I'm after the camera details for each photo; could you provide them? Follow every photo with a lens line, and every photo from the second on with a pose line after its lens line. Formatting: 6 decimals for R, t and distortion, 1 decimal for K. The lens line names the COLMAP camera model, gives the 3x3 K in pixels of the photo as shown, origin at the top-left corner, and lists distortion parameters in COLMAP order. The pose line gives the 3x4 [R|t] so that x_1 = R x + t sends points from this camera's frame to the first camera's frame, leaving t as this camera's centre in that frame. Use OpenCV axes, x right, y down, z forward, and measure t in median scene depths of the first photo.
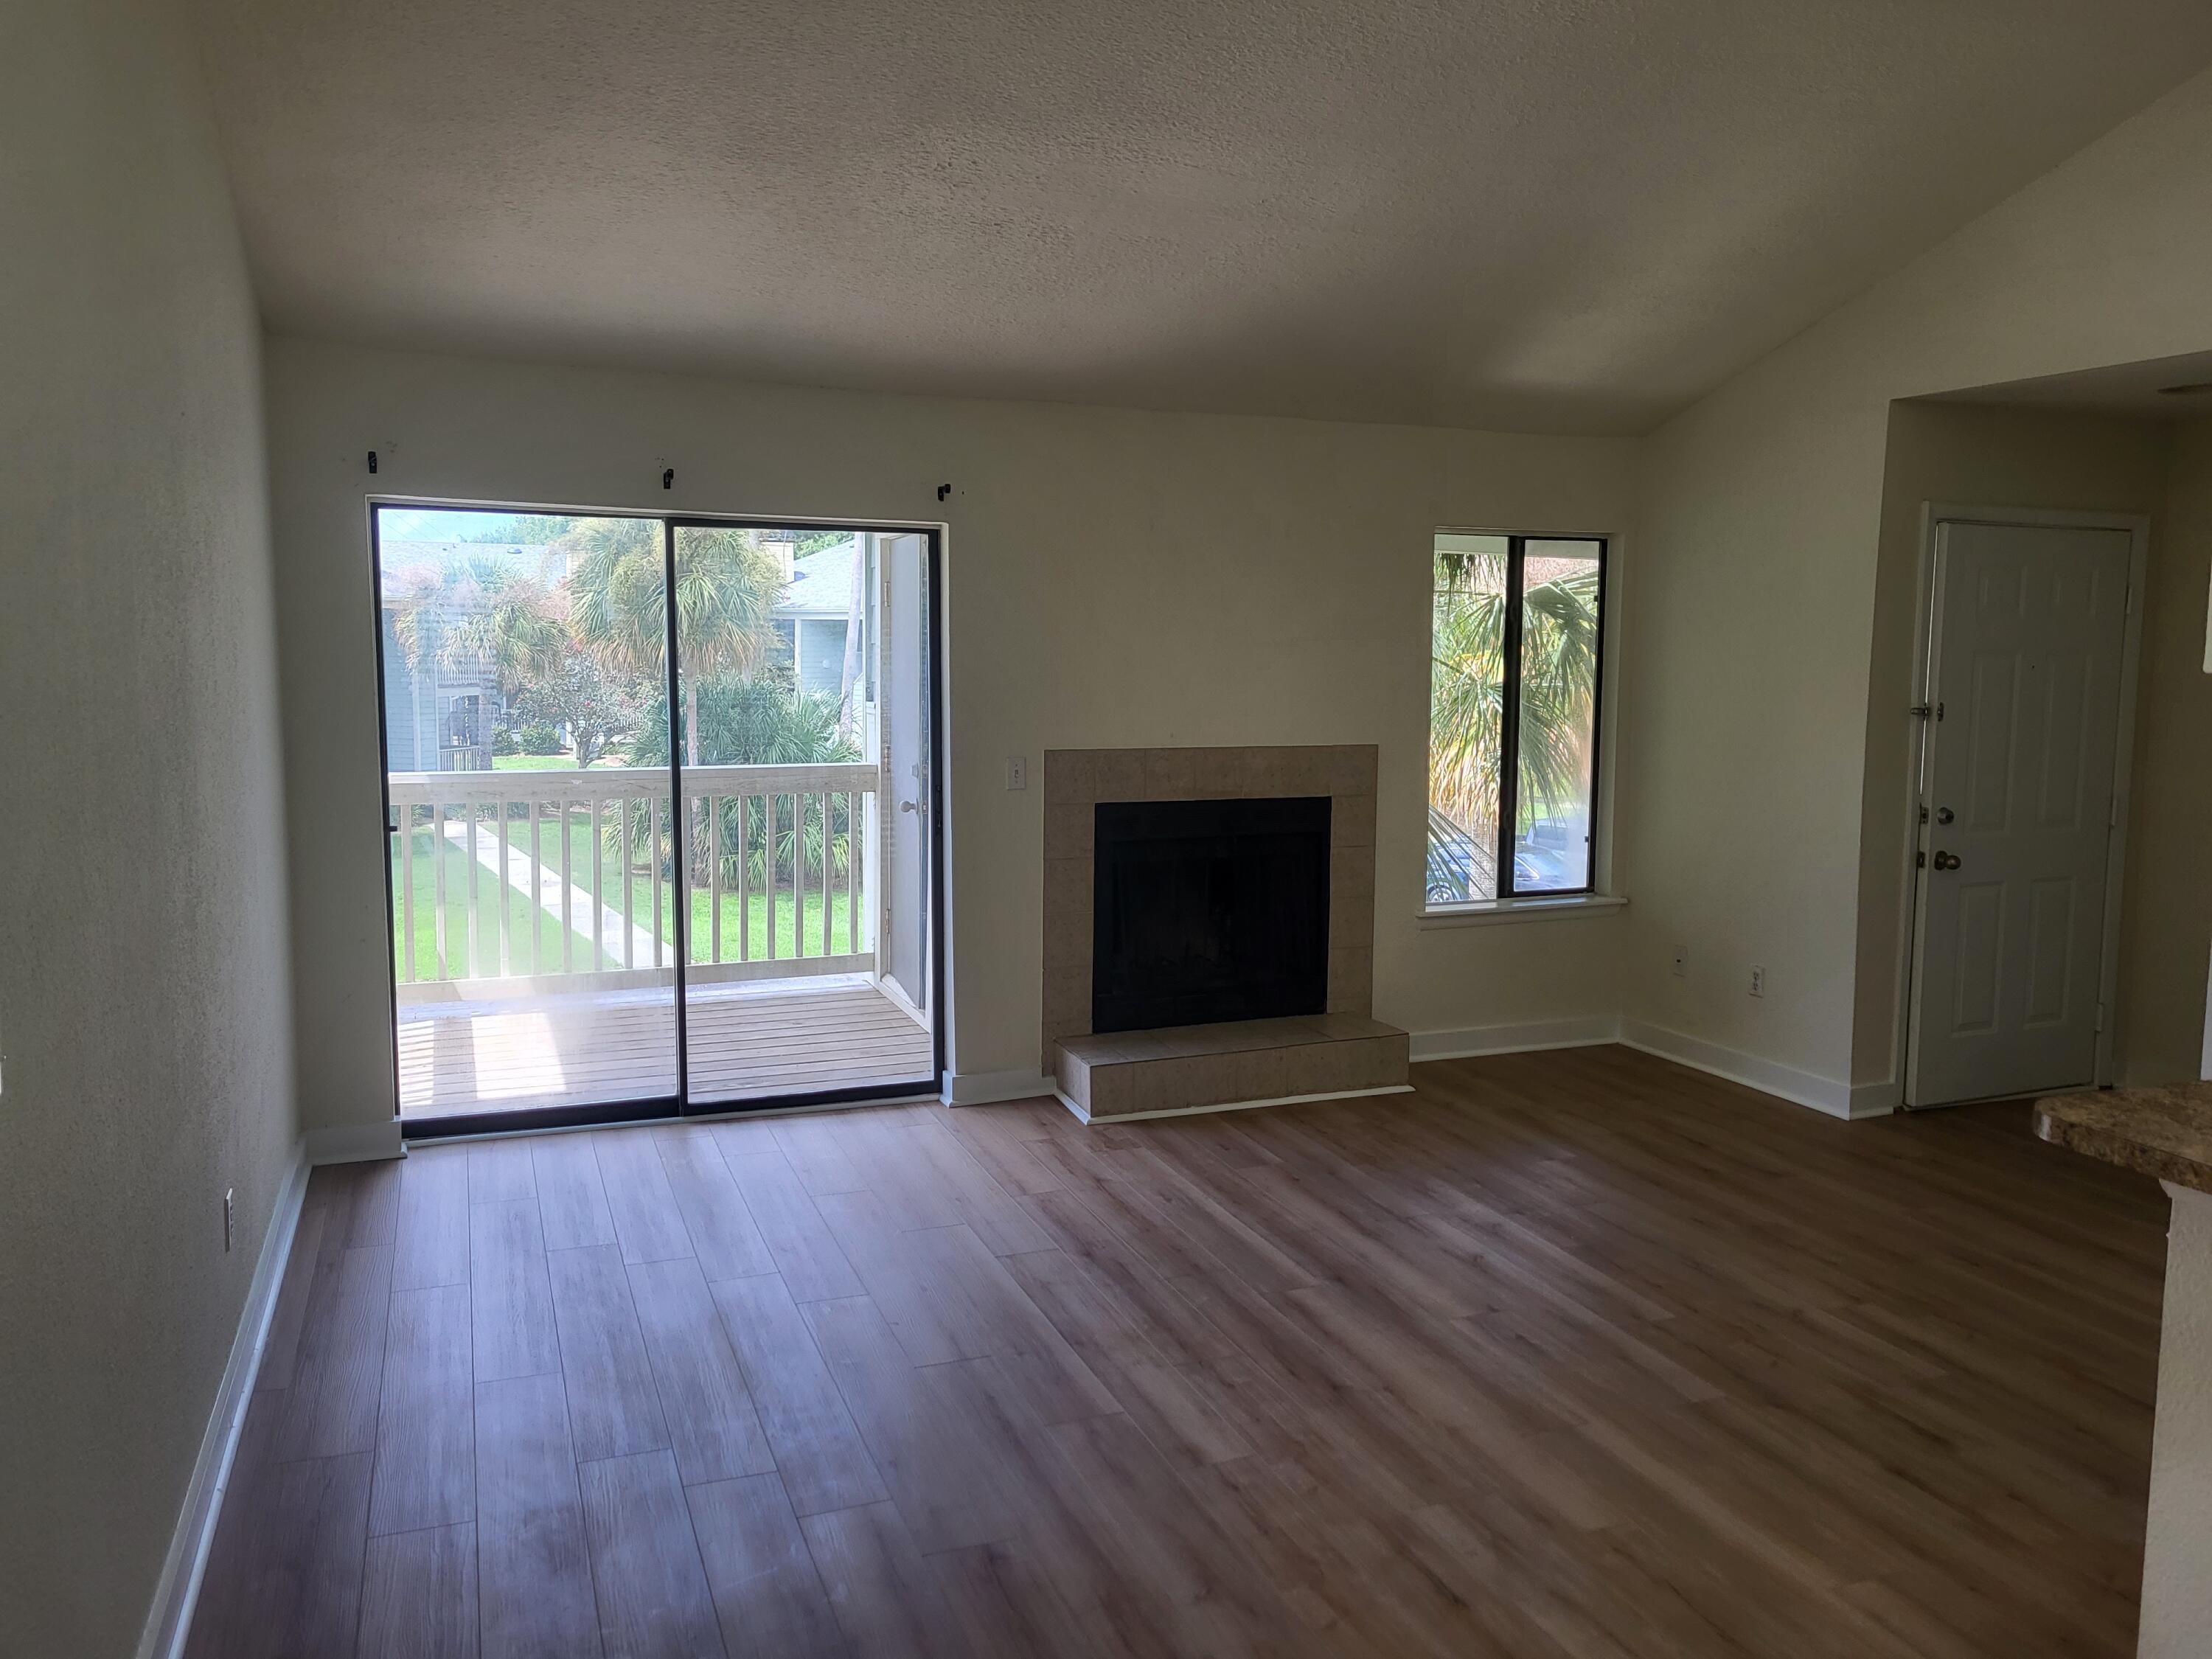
lens RADIAL K [[1692.0, 0, 1117.3], [0, 1692.0, 827.1], [0, 0, 1]] dist [0.049948, -0.038398]
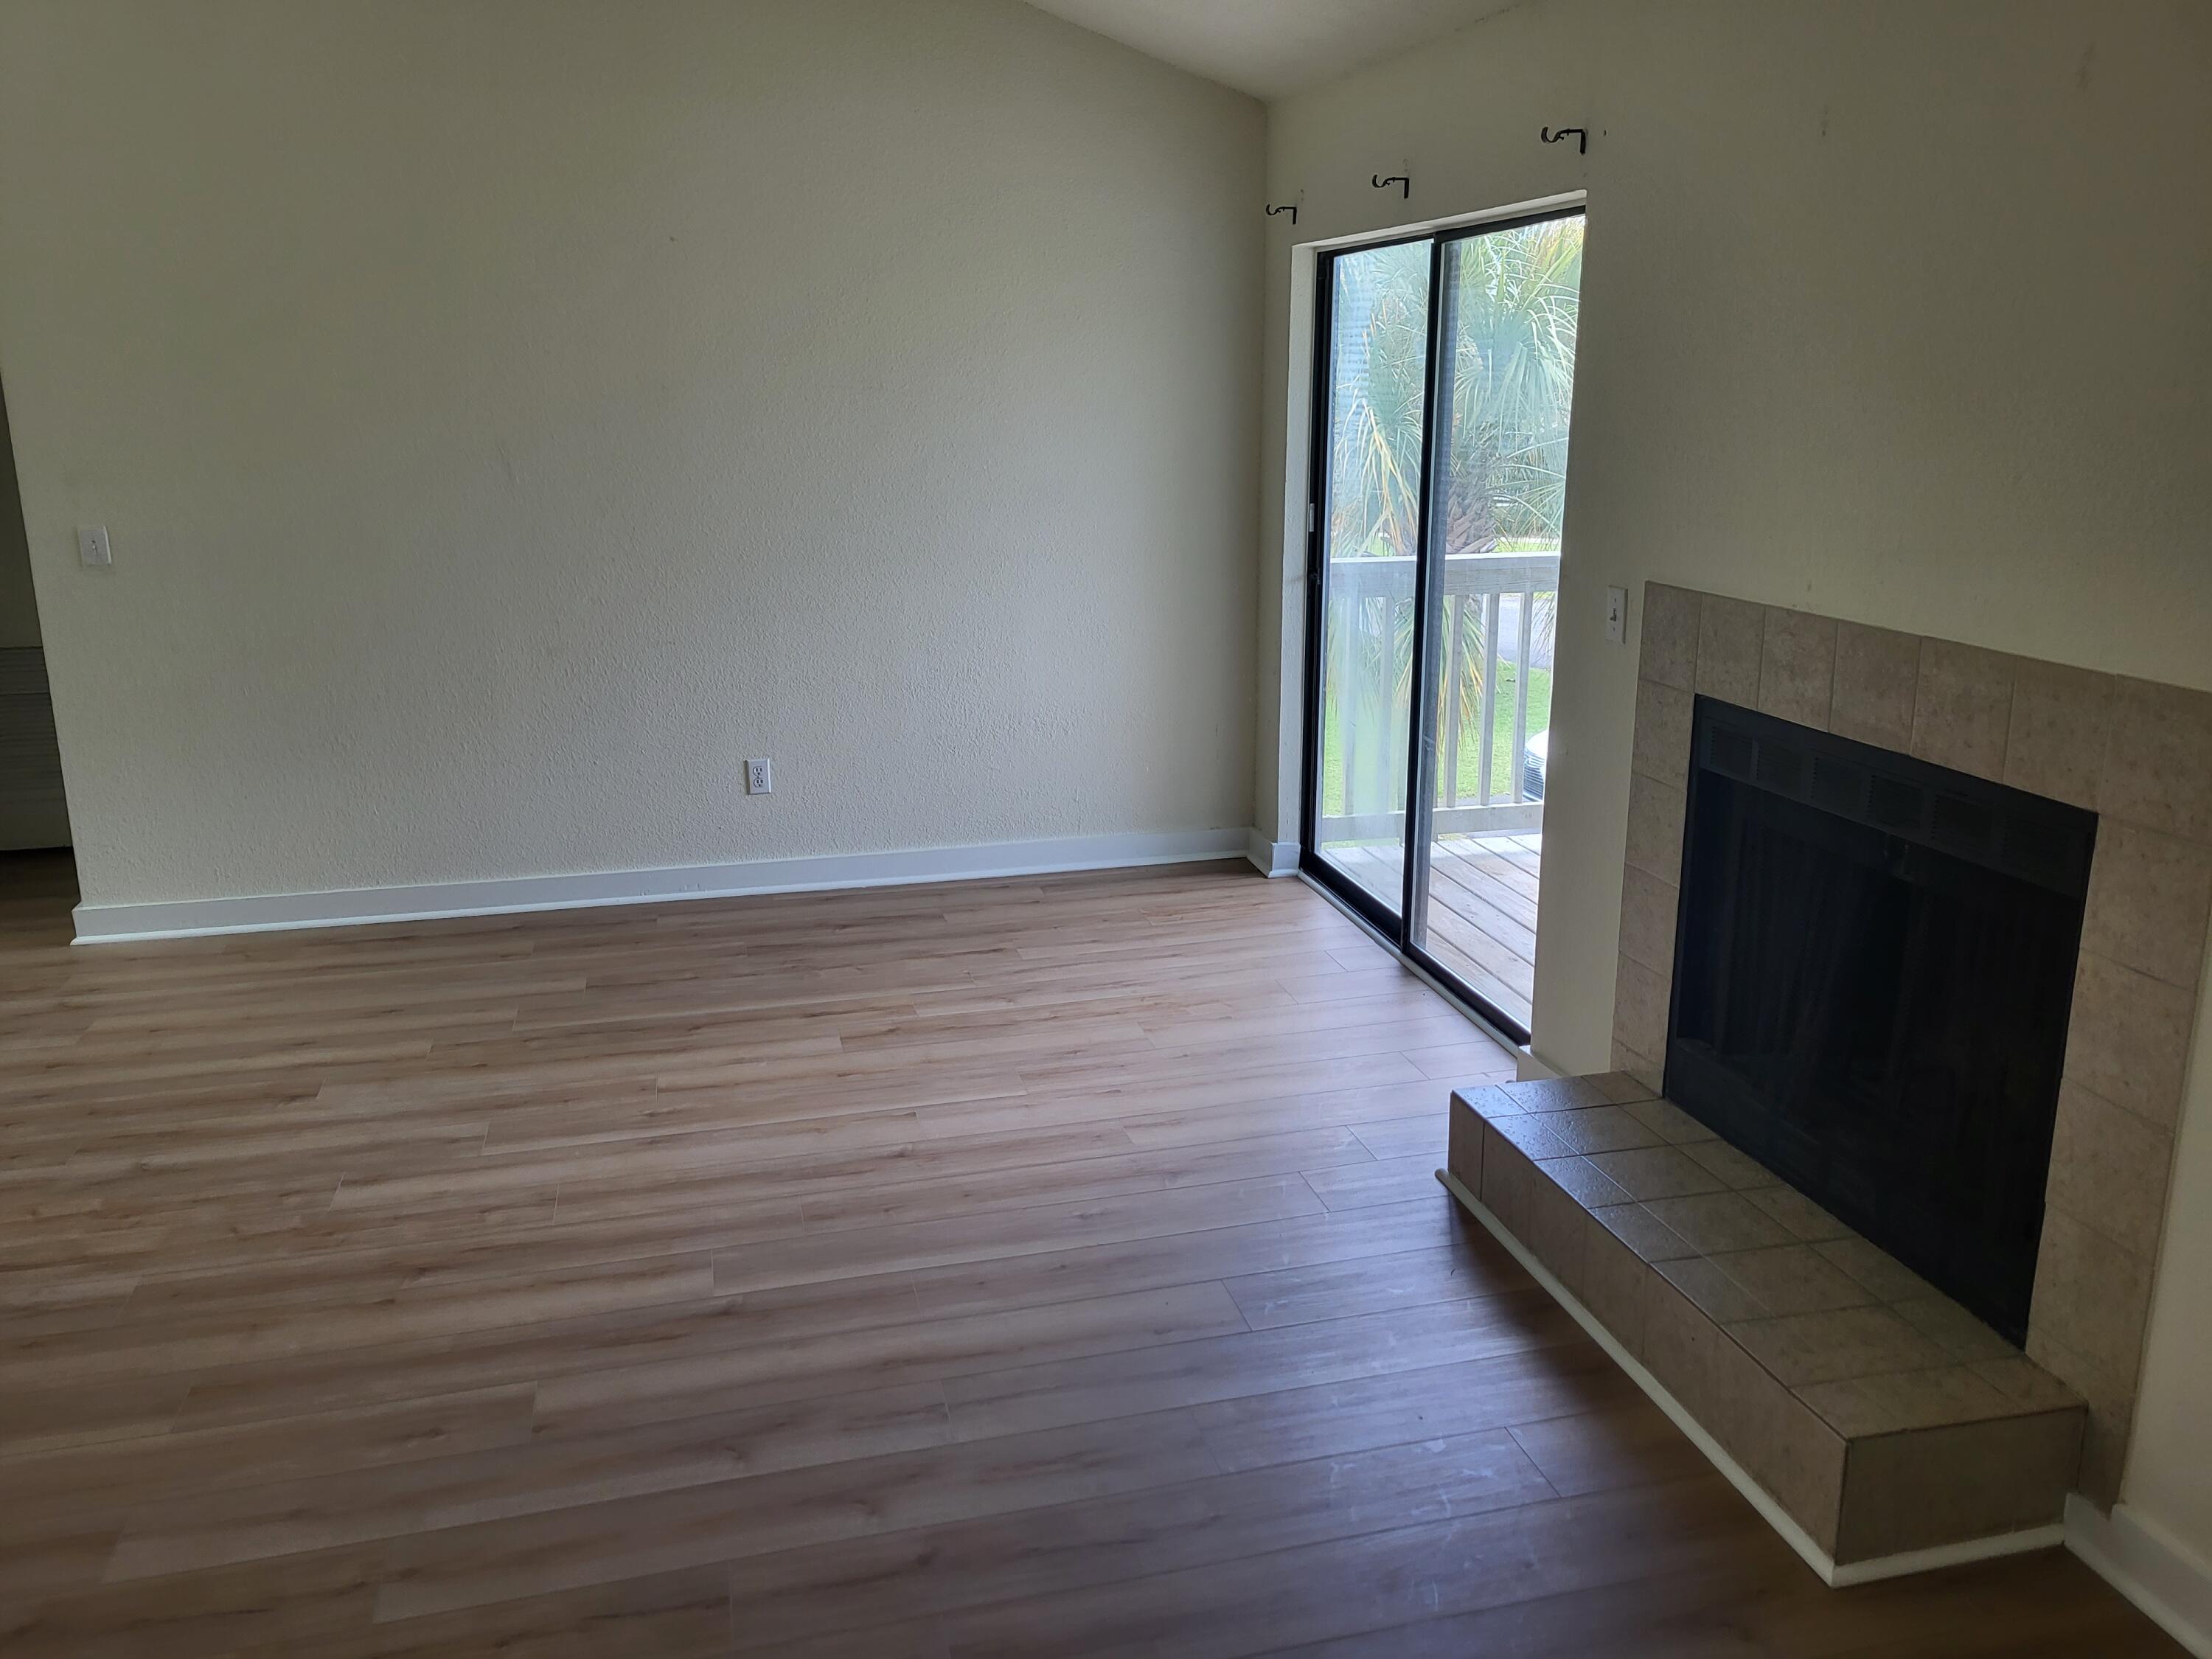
lens RADIAL K [[1692.0, 0, 1119.5], [0, 1692.0, 818.5], [0, 0, 1]] dist [0.049948, -0.038398]
pose [[-0.122317, 0.243528, -0.962150, 0.786006], [-0.114822, 0.959448, 0.257441, -0.136732], [0.985827, 0.141966, -0.089395, 1.275359]]
